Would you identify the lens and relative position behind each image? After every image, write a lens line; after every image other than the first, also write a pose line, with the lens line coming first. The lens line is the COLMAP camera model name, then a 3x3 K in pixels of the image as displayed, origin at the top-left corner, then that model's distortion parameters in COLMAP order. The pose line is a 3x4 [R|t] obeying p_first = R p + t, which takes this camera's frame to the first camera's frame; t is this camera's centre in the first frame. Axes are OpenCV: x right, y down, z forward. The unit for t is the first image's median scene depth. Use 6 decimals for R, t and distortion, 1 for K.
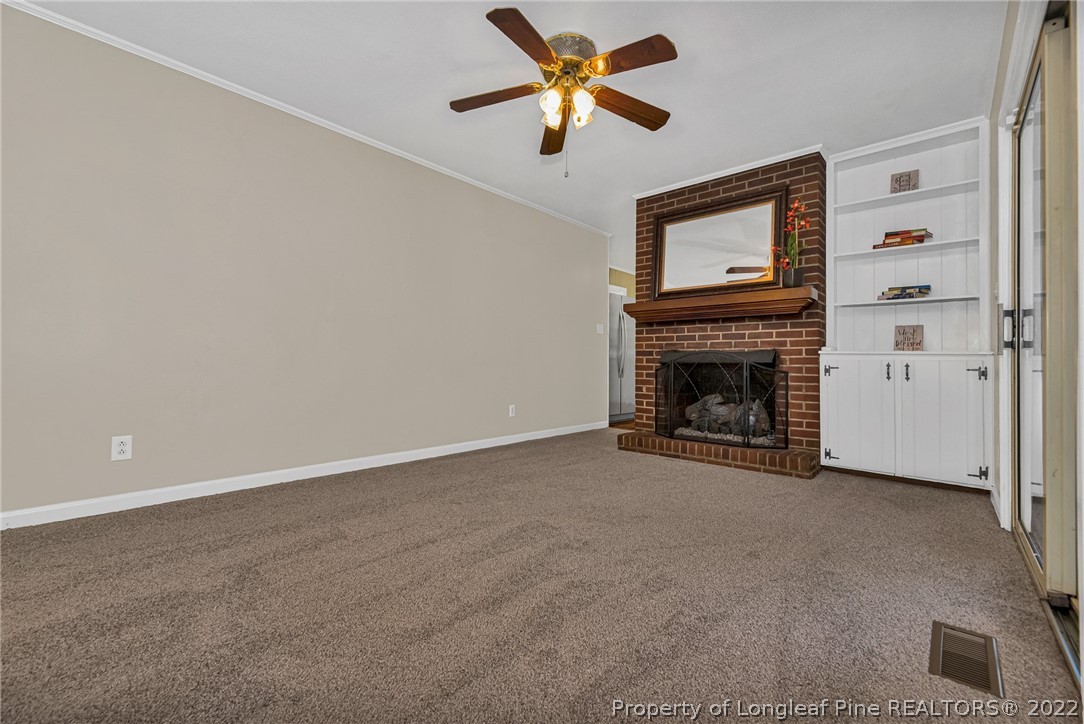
lens RADIAL K [[456.3, 0, 540.9], [0, 456.3, 361.3], [0, 0, 1]] dist [0.015868, 0.000023]
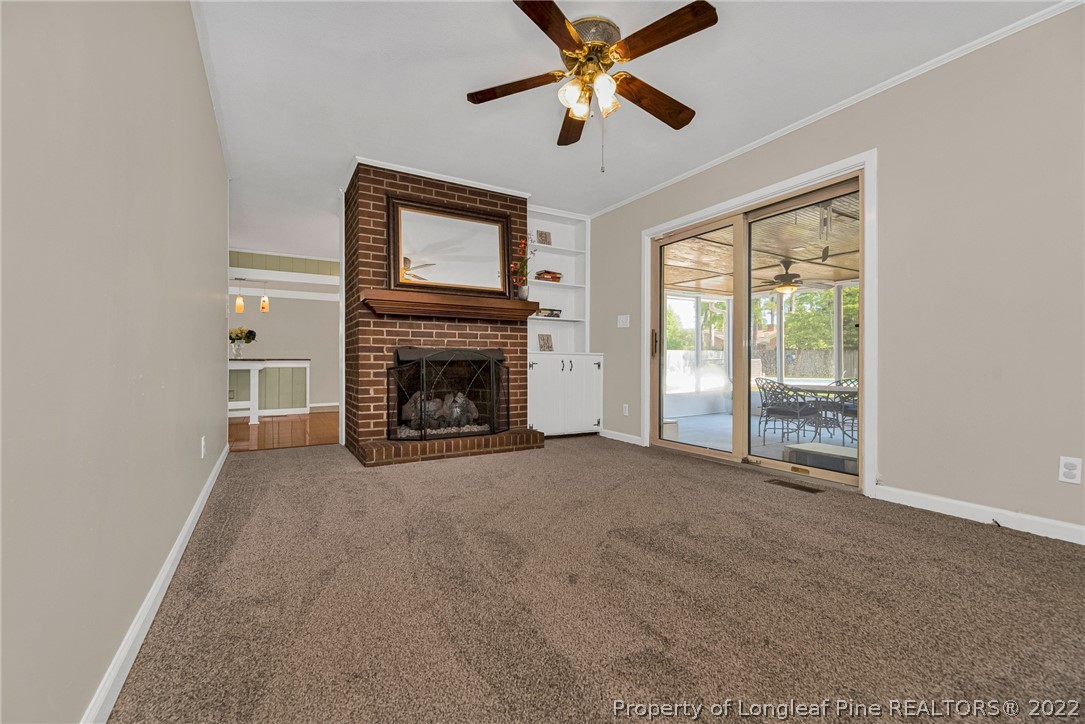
lens RADIAL K [[456.7, 0, 538.7], [0, 456.7, 359.9], [0, 0, 1]] dist [0.015868, 0.000023]
pose [[0.311522, -0.005583, 0.950222, -0.564652], [-0.002480, 0.999975, 0.006689, -0.004738], [-0.950236, -0.004440, 0.311500, 0.507397]]
